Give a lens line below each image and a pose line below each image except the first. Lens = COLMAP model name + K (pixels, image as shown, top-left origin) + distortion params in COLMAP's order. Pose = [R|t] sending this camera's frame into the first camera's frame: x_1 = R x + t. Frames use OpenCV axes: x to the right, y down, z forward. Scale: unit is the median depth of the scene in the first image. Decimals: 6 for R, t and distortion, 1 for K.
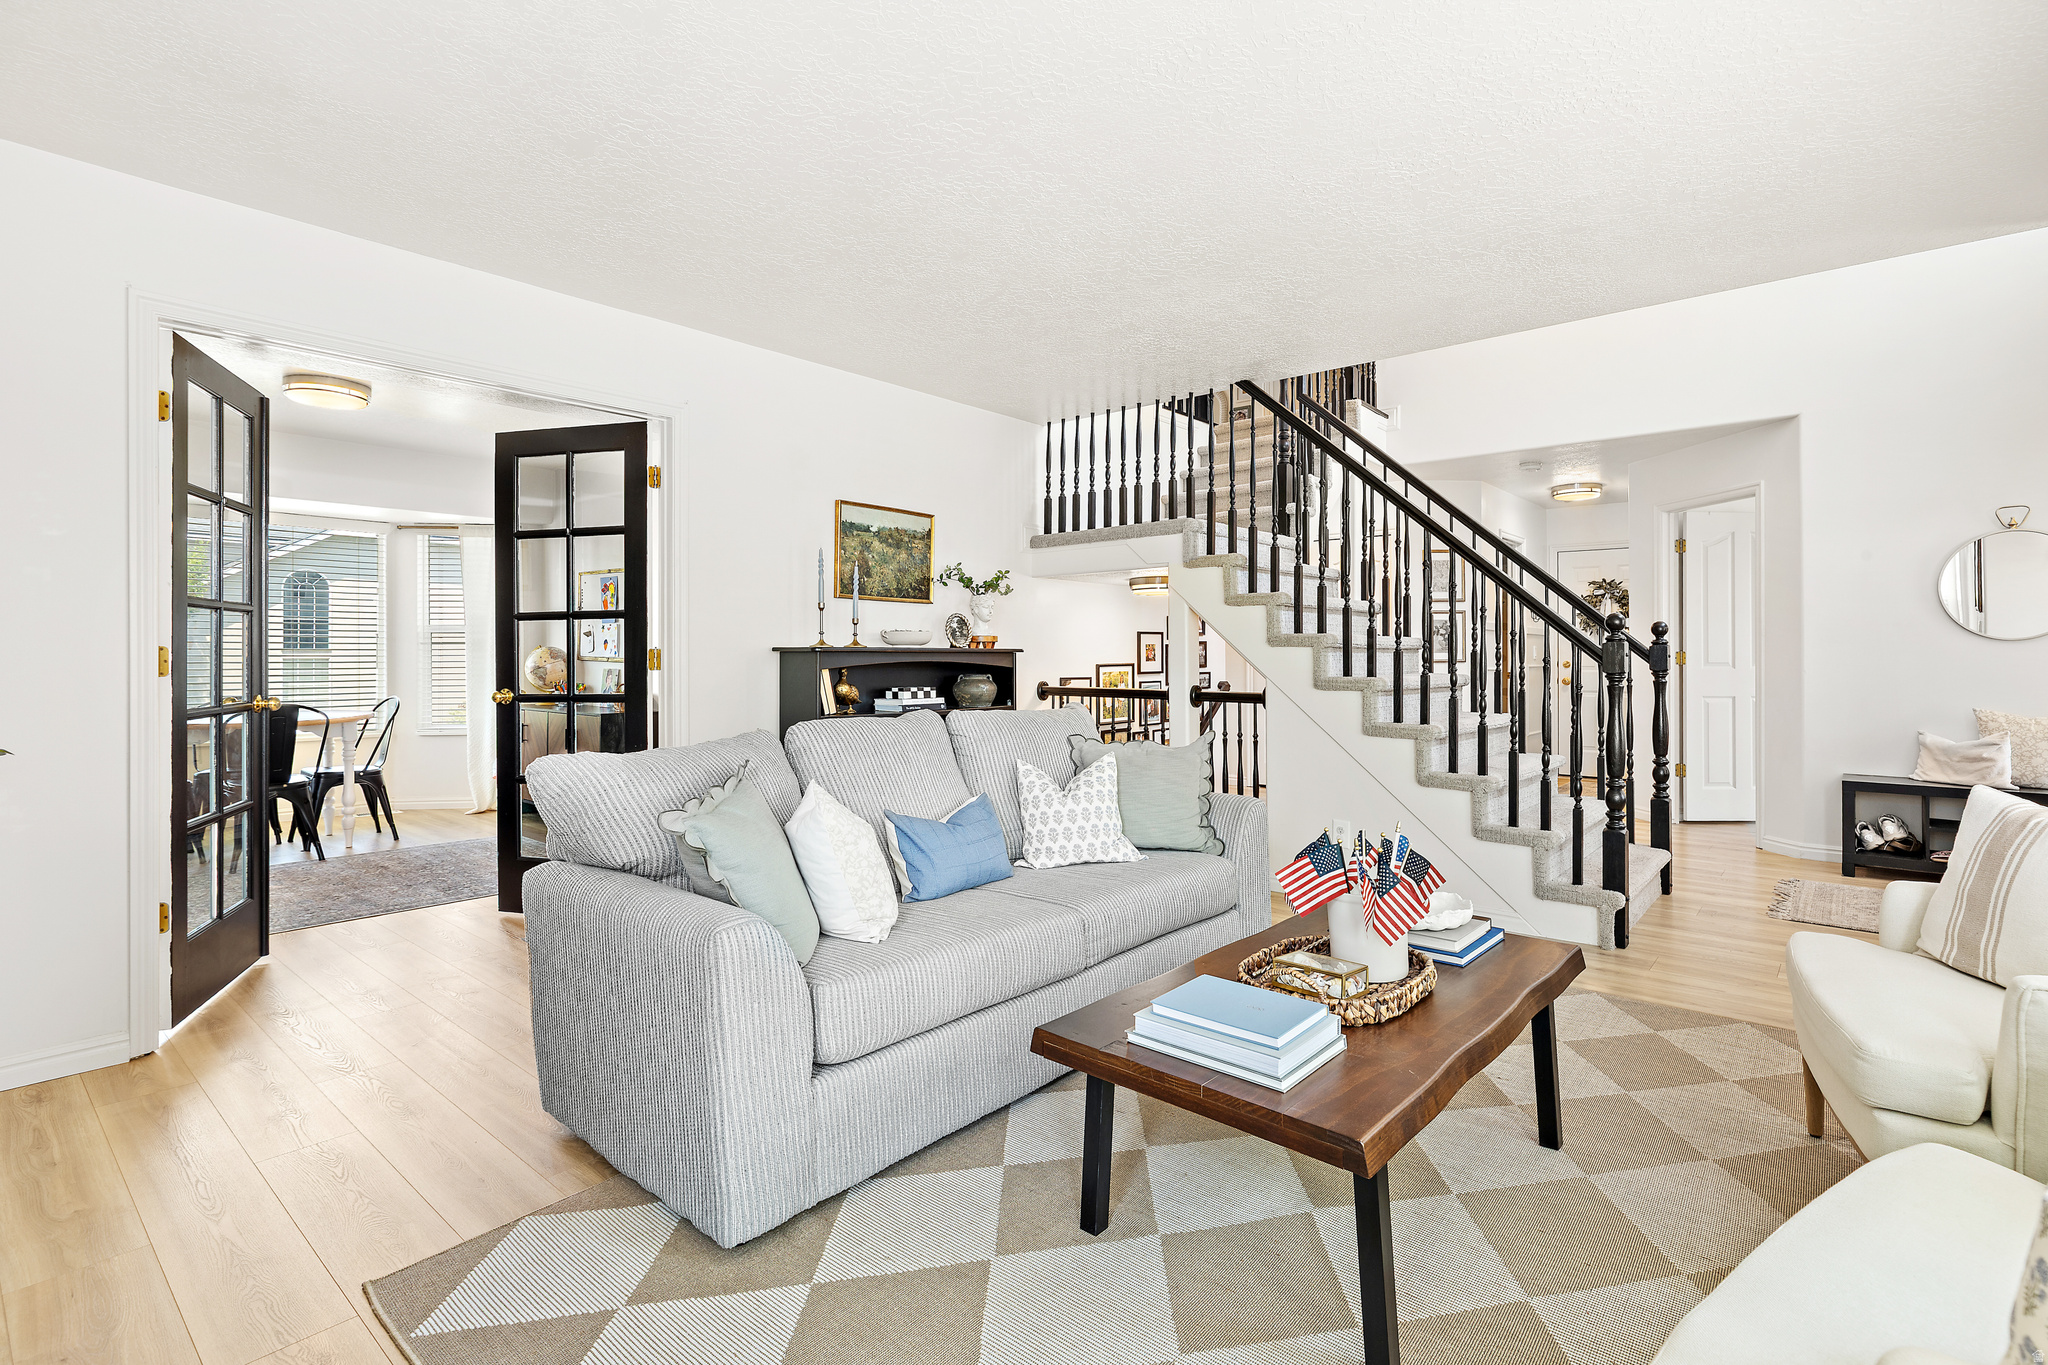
lens RADIAL K [[961.6, 0, 1031.3], [0, 961.6, 659.9], [0, 0, 1]] dist [-0.008793, -0.000270]
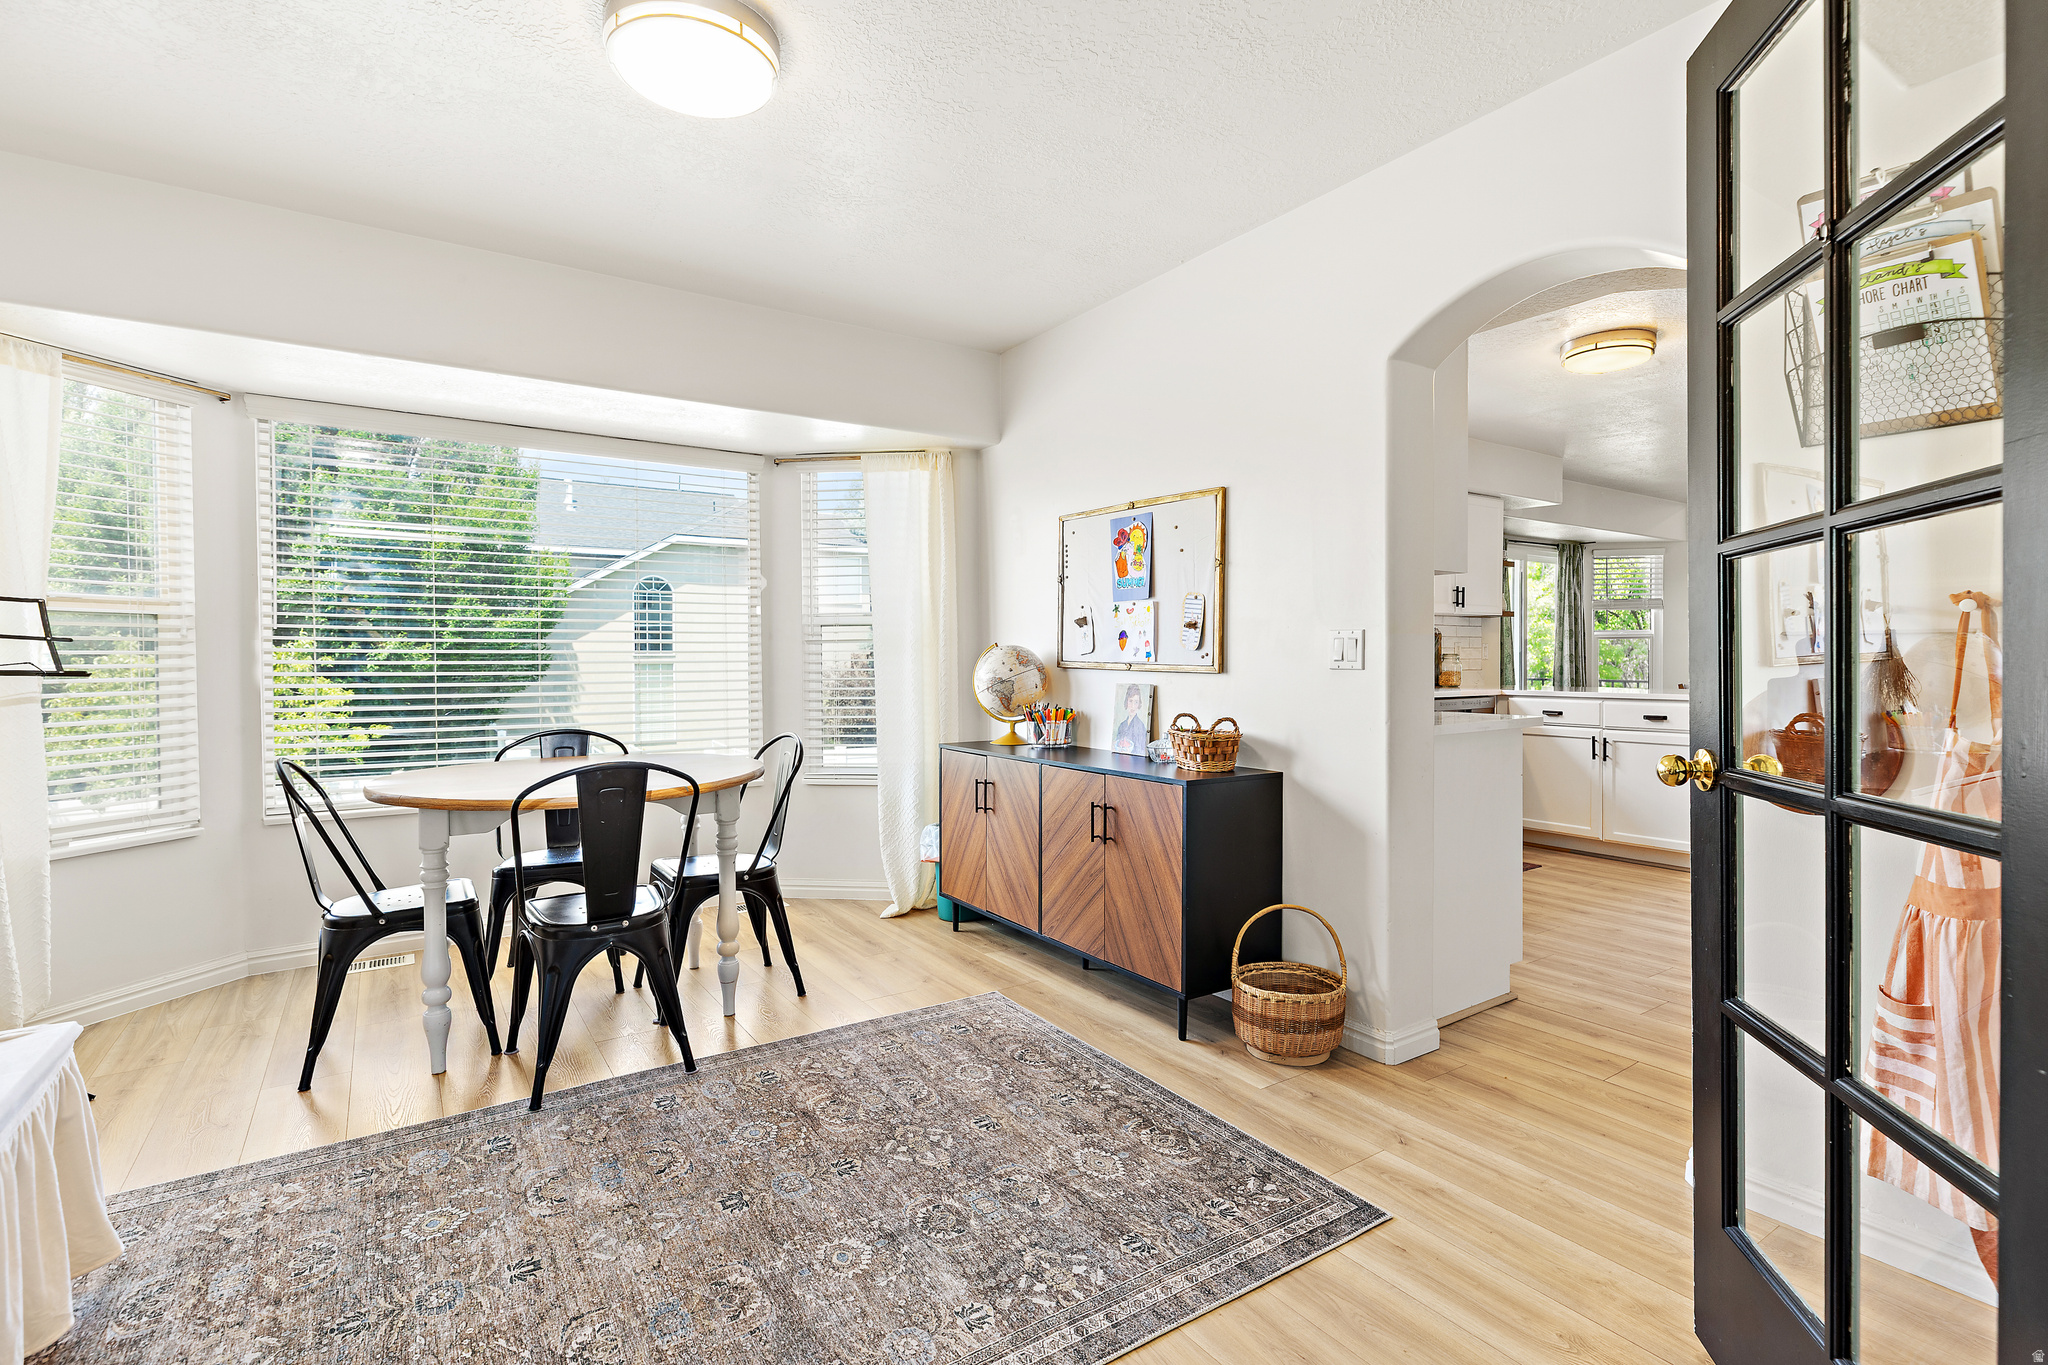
lens RADIAL K [[961.6, 0, 1032.7], [0, 961.6, 672.7], [0, 0, 1]] dist [-0.008793, -0.000270]
pose [[0.963073, -0.002747, -0.269226, -0.392255], [0.005137, 0.999953, 0.008172, -0.002325], [0.269191, -0.009253, 0.963042, 0.513307]]
